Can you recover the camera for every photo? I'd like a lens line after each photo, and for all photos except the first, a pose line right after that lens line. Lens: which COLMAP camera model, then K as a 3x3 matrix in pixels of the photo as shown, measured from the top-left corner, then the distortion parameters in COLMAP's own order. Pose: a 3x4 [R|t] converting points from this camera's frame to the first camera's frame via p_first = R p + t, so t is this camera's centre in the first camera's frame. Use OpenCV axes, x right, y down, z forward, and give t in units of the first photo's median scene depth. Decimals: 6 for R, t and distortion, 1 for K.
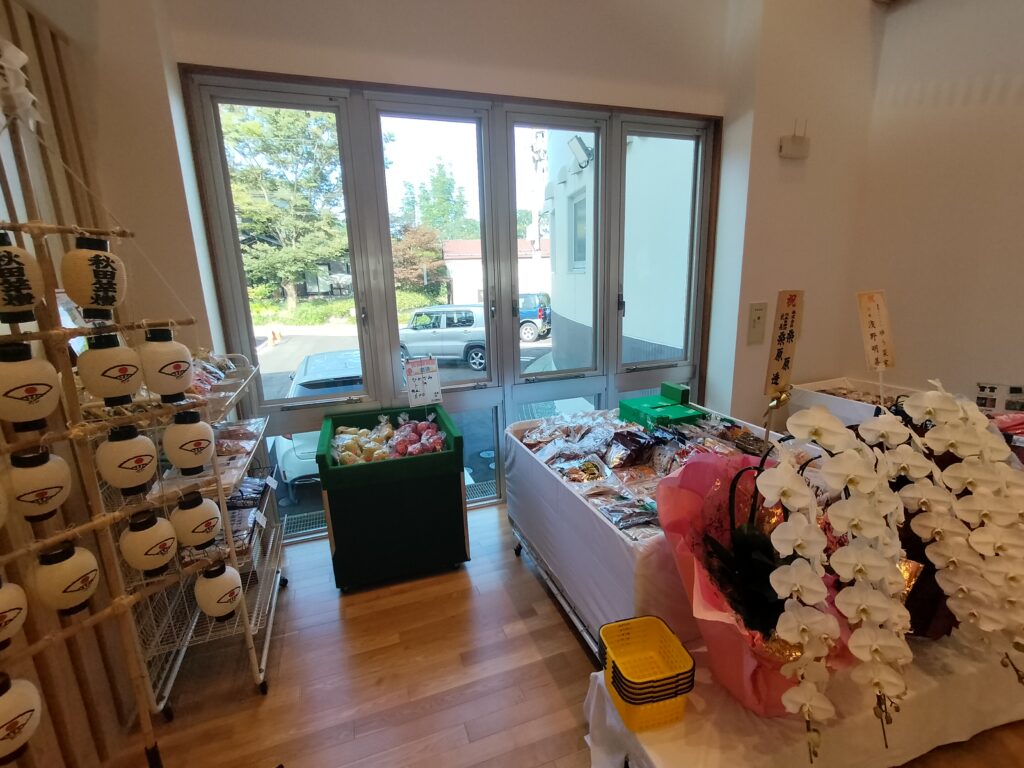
lens RADIAL K [[482.7, 0, 514.3], [0, 482.7, 386.5], [0, 0, 1]] dist [-0.000042, 0.000168]
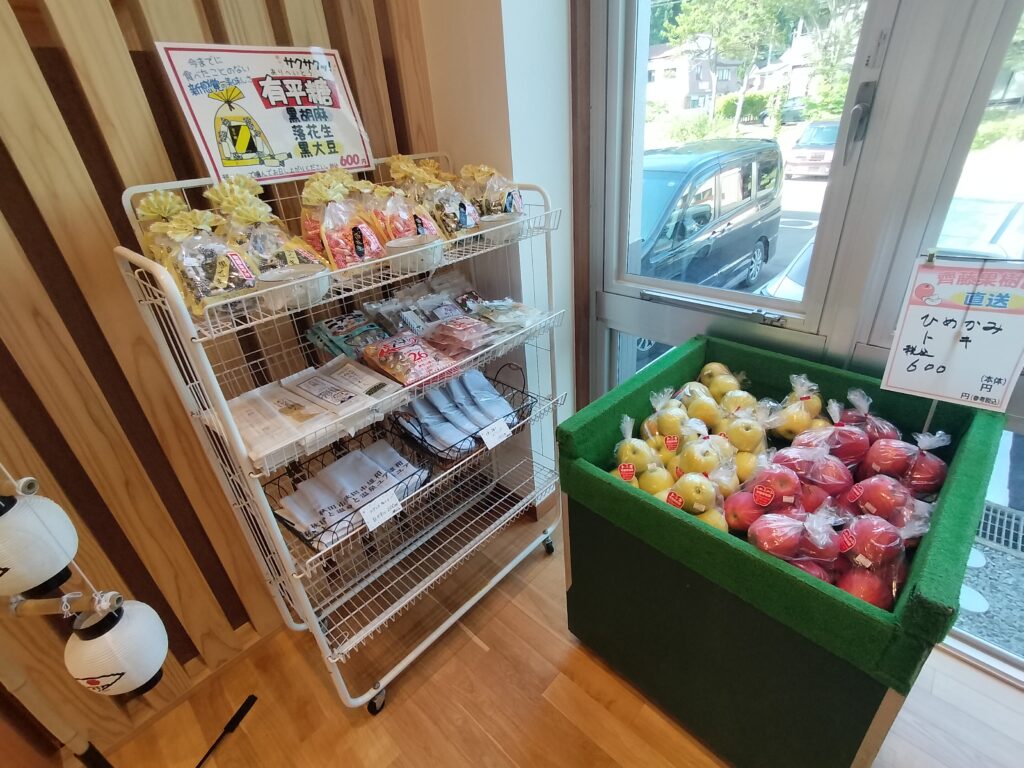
lens RADIAL K [[482.7, 0, 514.5], [0, 482.7, 381.9], [0, 0, 1]] dist [-0.000042, 0.000168]
pose [[0.456807, 0.415144, -0.786754, -0.055337], [-0.140060, 0.906959, 0.397251, -0.068417], [0.878471, -0.071274, 0.472450, 0.580479]]
